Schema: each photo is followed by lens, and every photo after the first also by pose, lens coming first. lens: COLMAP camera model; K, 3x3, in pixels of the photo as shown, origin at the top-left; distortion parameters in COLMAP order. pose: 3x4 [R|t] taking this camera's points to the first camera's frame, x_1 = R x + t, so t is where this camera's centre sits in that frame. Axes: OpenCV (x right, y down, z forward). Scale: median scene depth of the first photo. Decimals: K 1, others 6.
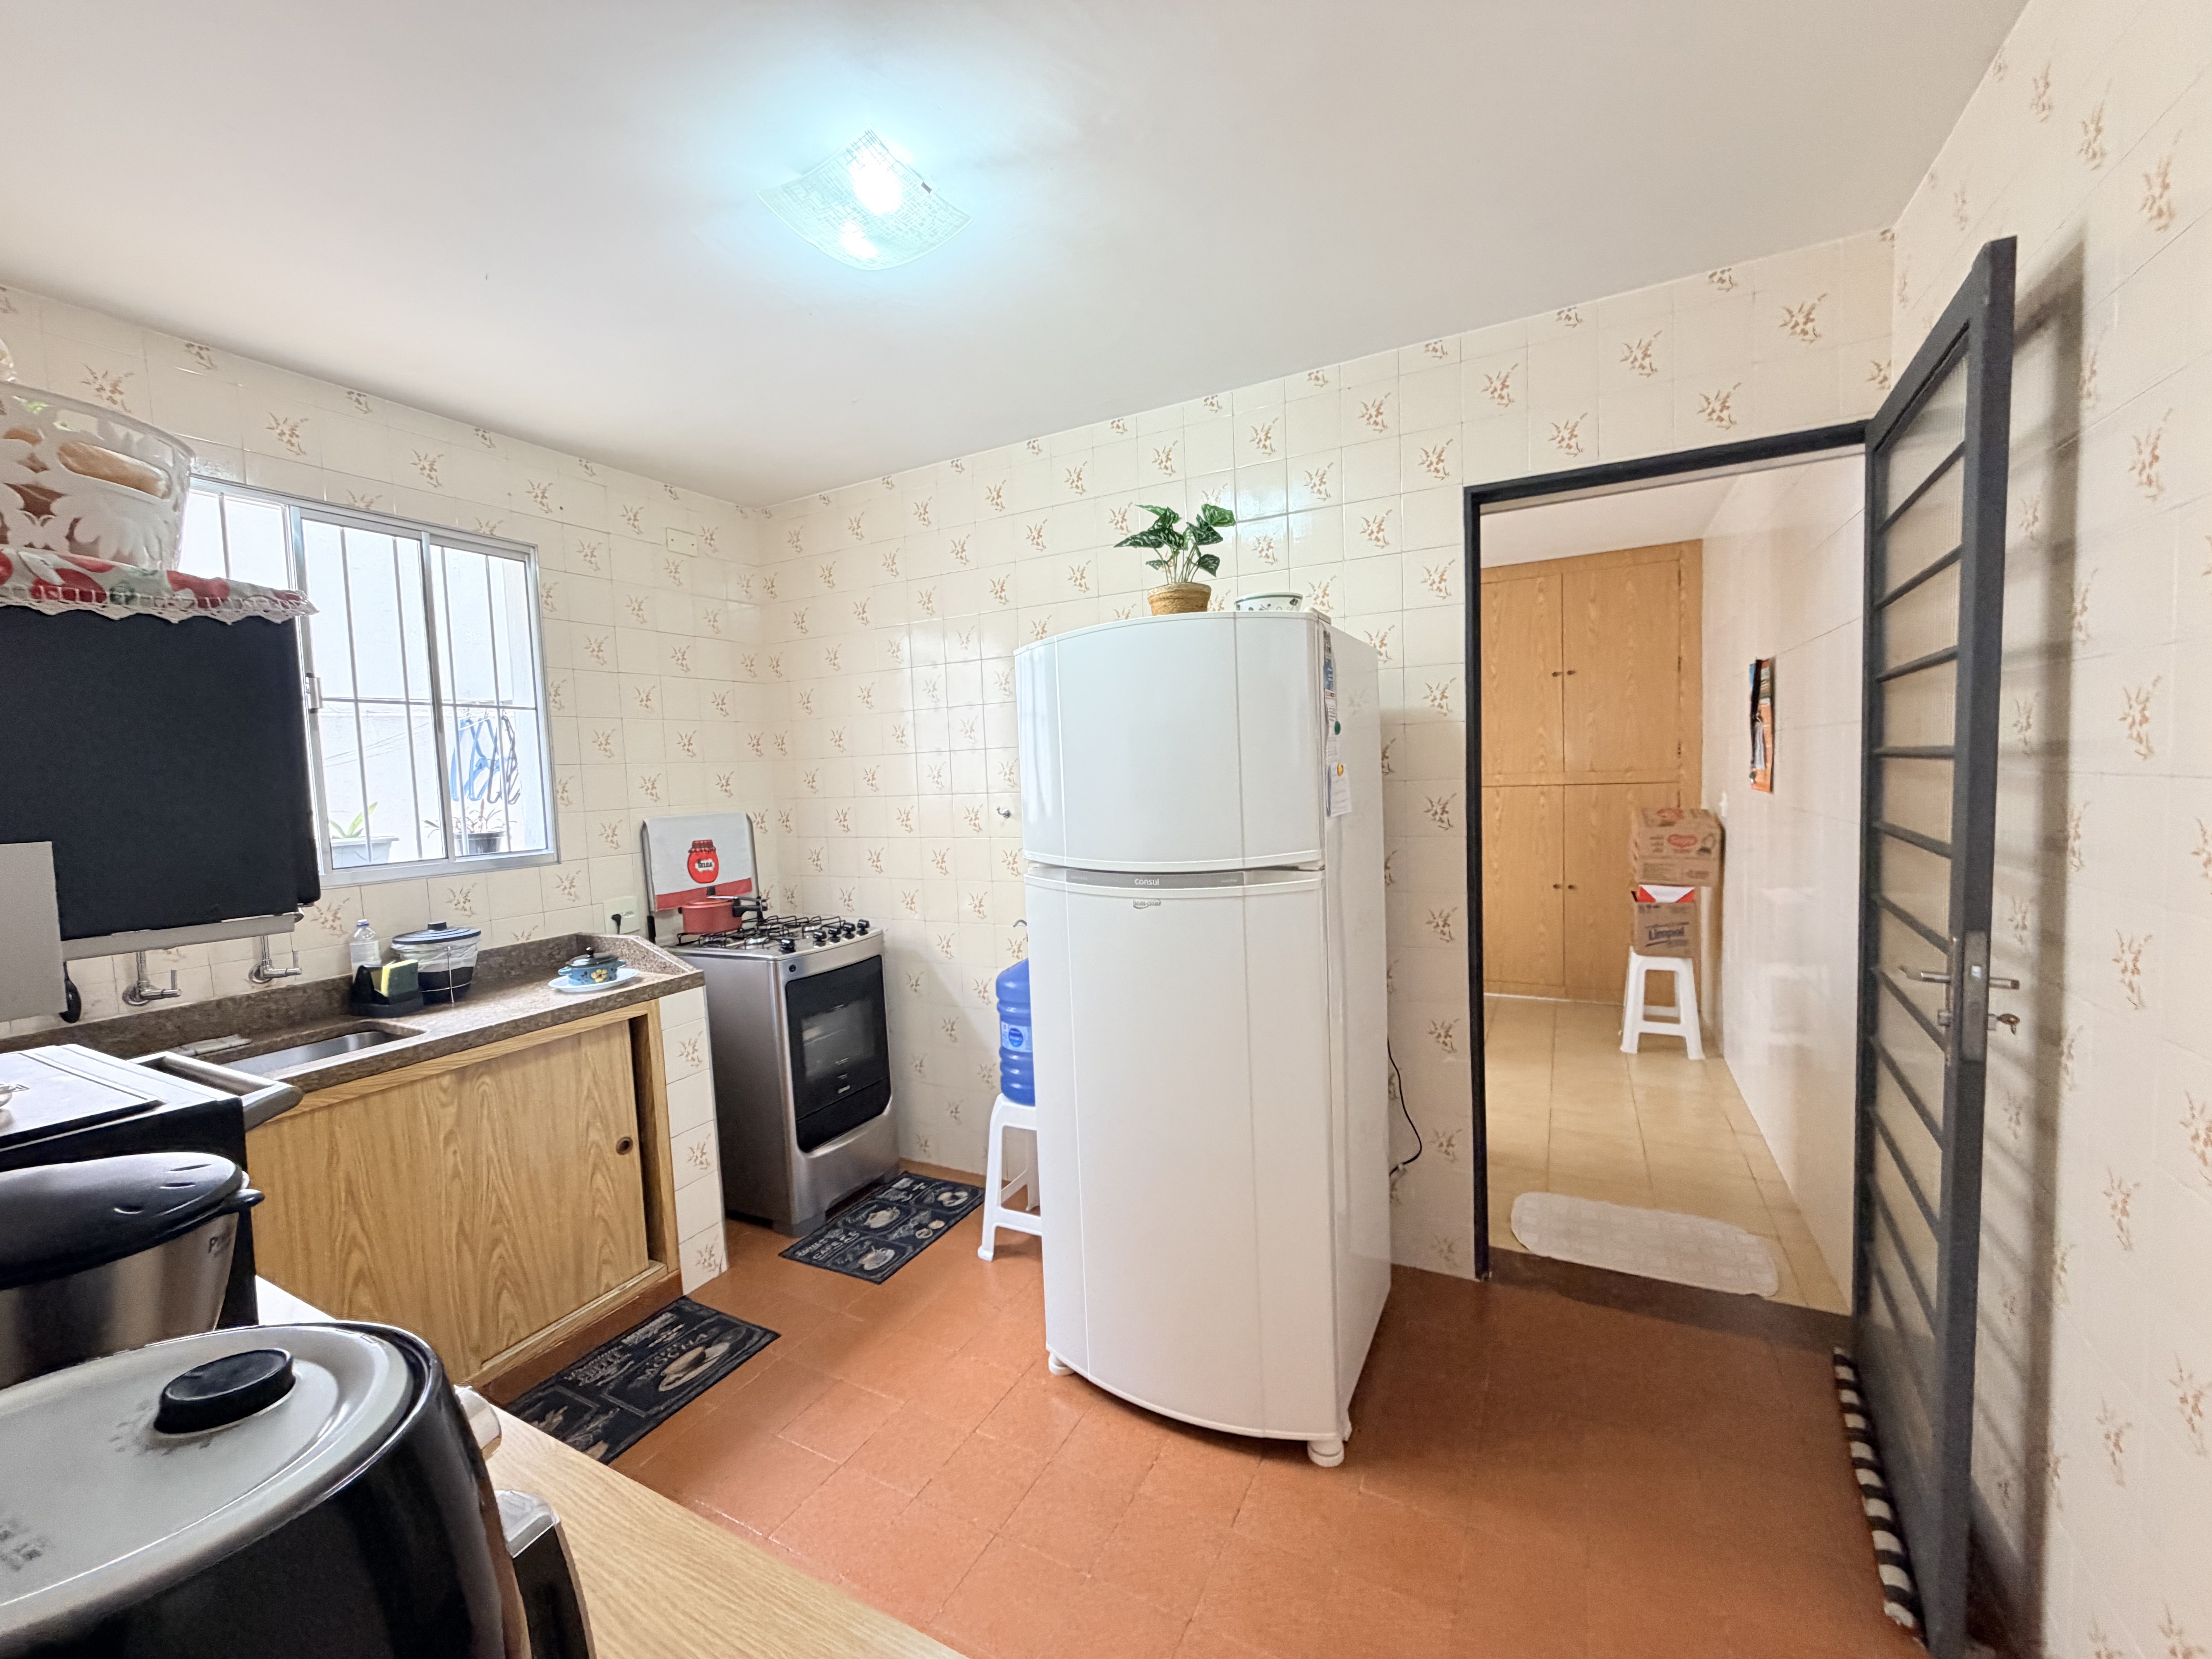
lens RADIAL K [[883.8, 0, 1100.4], [0, 883.8, 826.9], [0, 0, 1]] dist [0.000767, 0.000034]
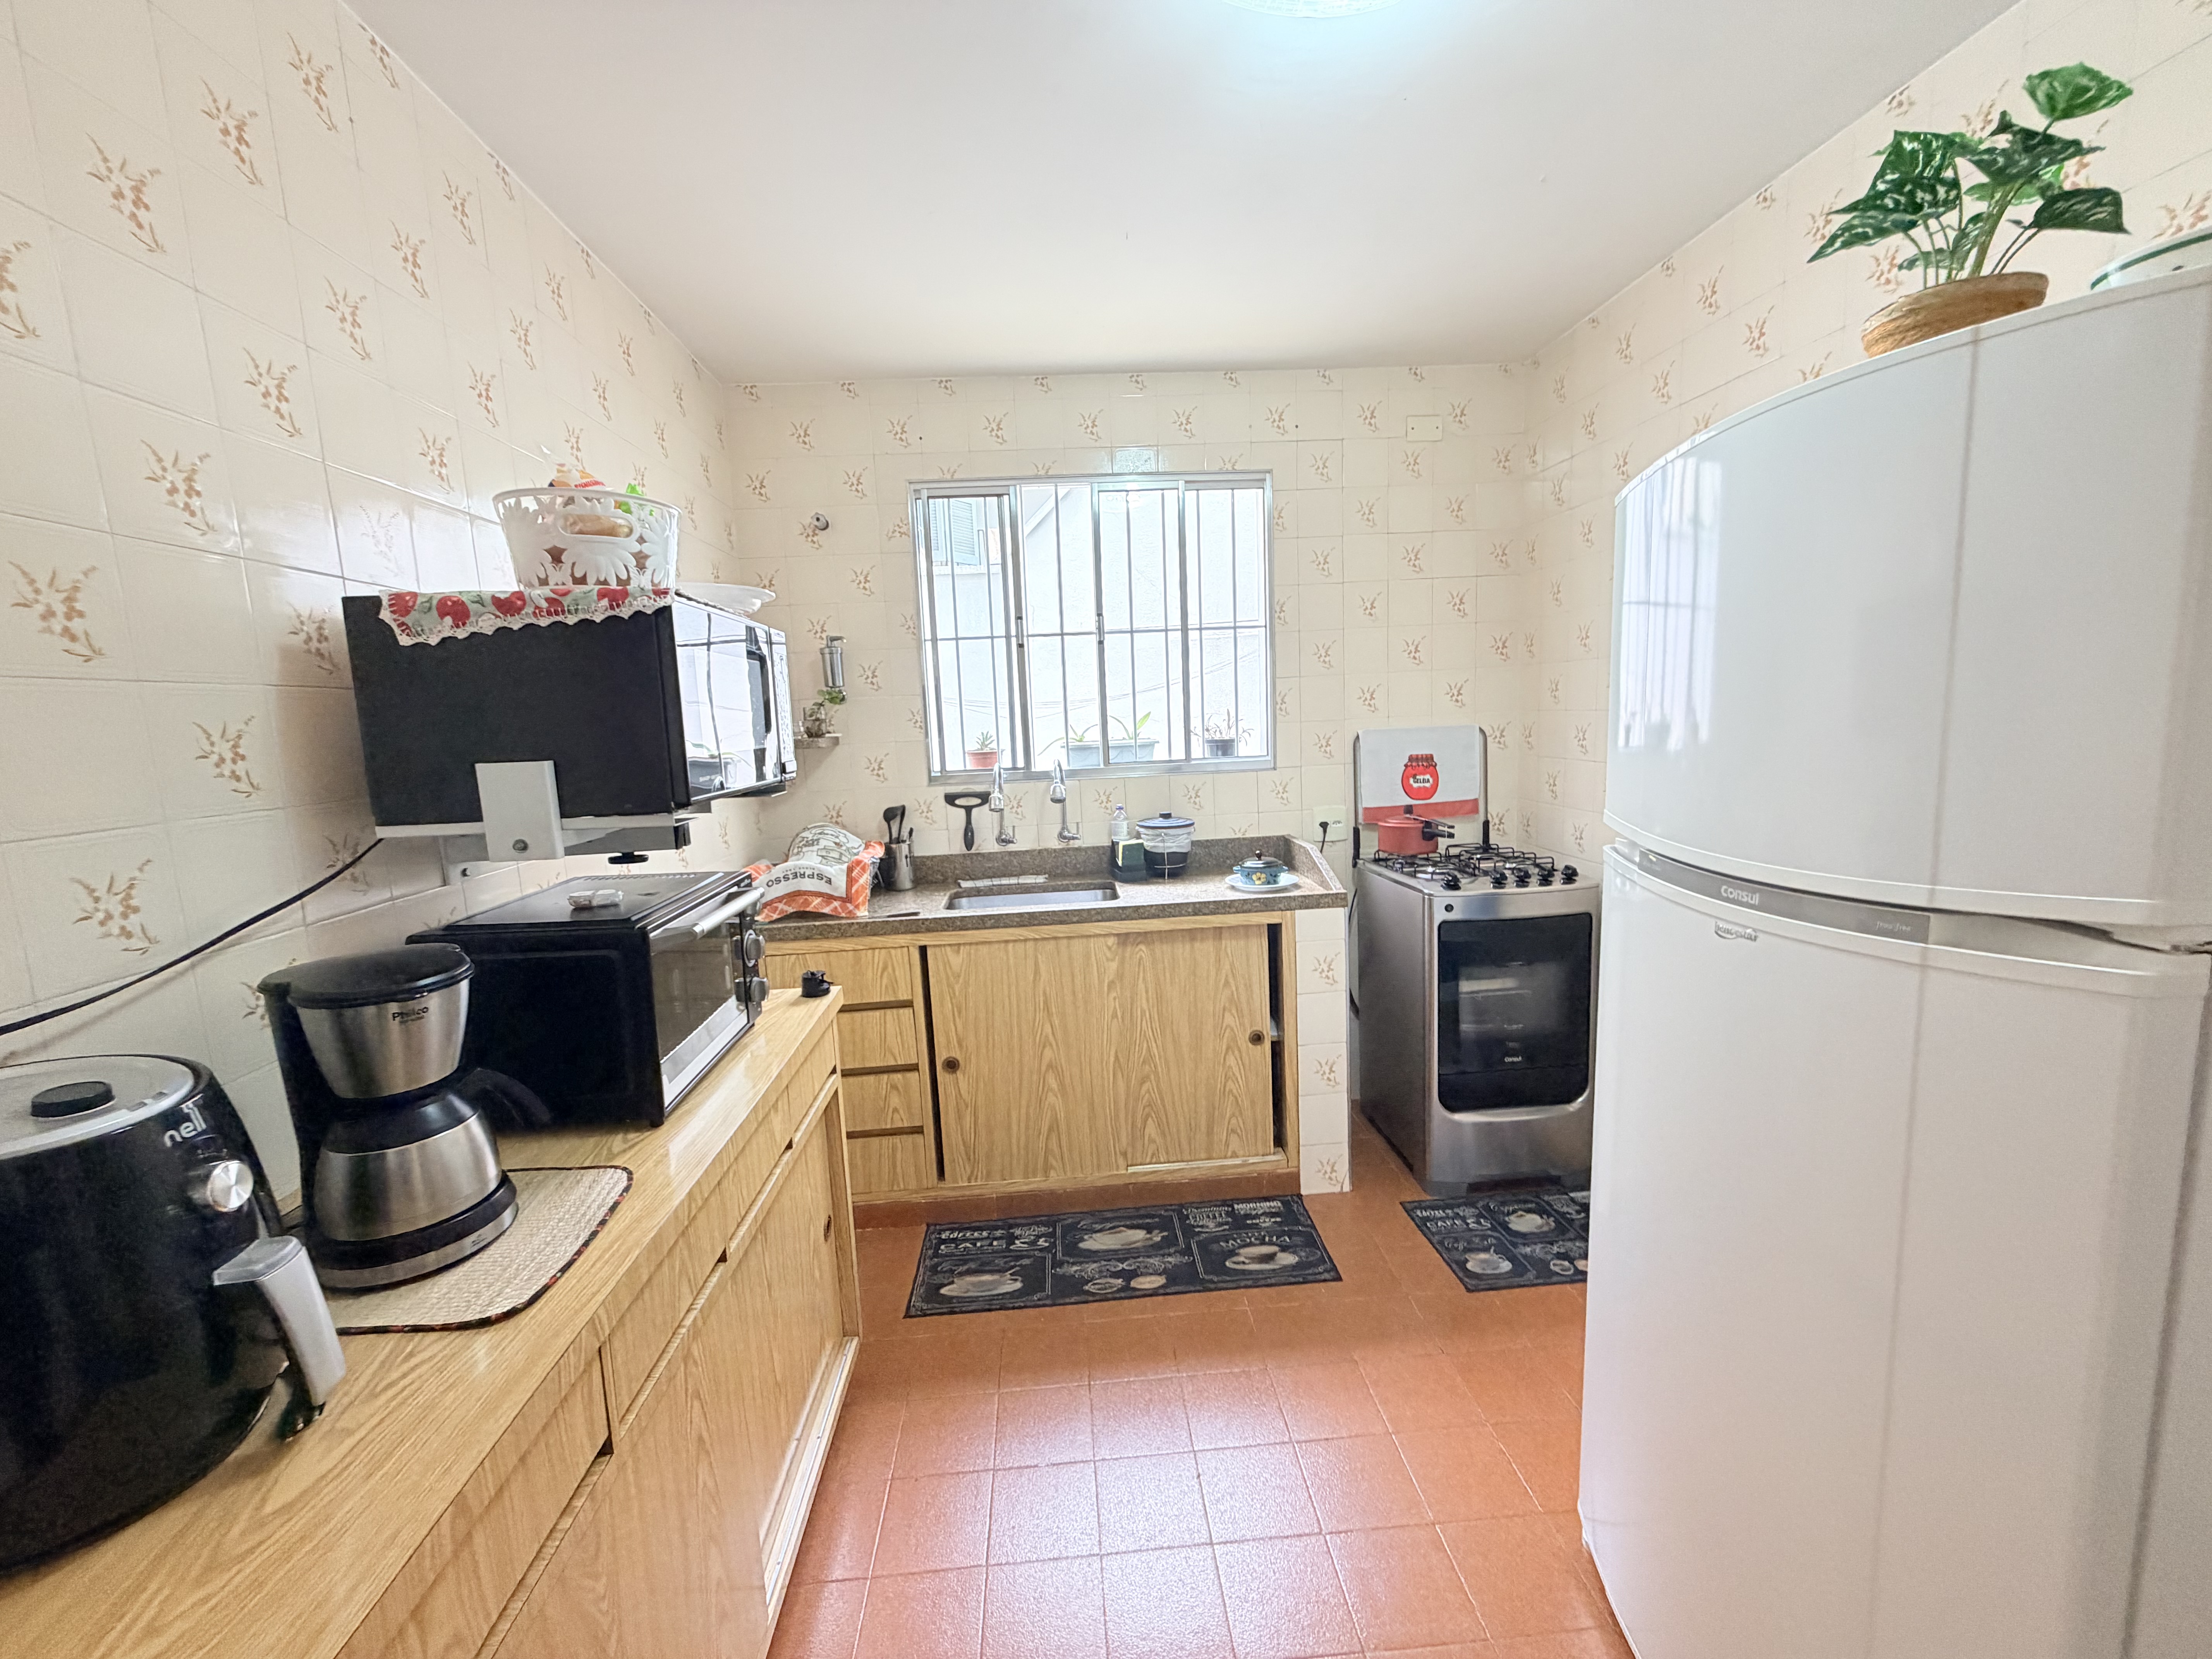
lens RADIAL K [[883.8, 0, 1104.3], [0, 883.8, 827.3], [0, 0, 1]] dist [0.000767, 0.000034]
pose [[0.521006, 0.129833, -0.843621, 0.232983], [-0.028545, 0.990461, 0.134803, -0.032716], [0.853076, -0.046152, 0.519742, 0.281333]]
